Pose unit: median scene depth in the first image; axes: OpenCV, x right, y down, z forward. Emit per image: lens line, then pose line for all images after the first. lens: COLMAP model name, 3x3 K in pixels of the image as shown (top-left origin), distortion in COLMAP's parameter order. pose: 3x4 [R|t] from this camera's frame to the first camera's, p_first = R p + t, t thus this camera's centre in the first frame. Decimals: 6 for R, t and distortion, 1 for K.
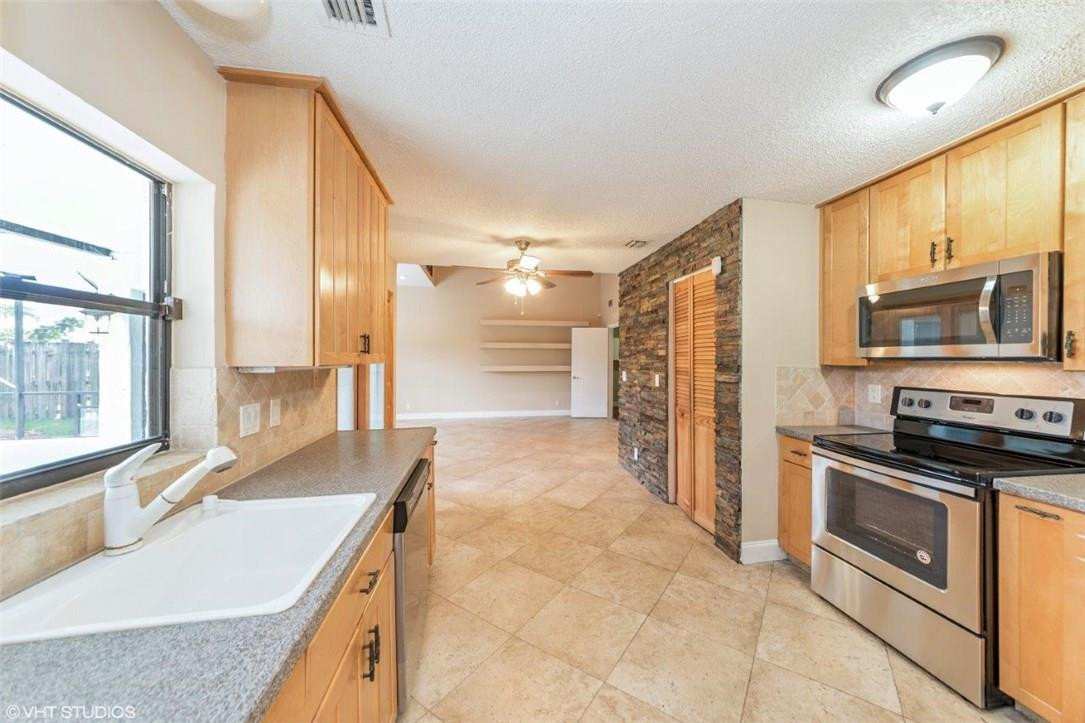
lens RADIAL K [[390.0, 0, 560.5], [0, 390.0, 358.1], [0, 0, 1]] dist [-0.014039, -0.000006]
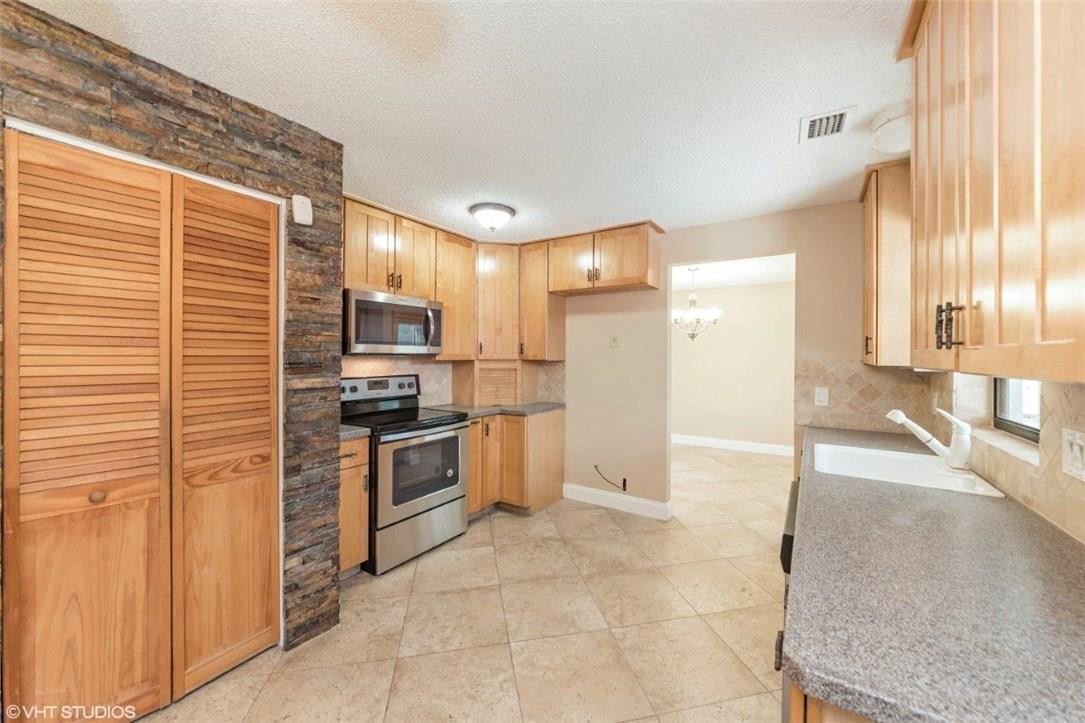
lens RADIAL K [[390.0, 0, 560.5], [0, 390.0, 358.1], [0, 0, 1]] dist [-0.014039, -0.000006]
pose [[-0.717792, -0.008540, 0.696205, -0.410372], [-0.002642, 0.999951, 0.009541, 0.000980], [-0.696252, 0.005009, -0.717780, 1.345844]]
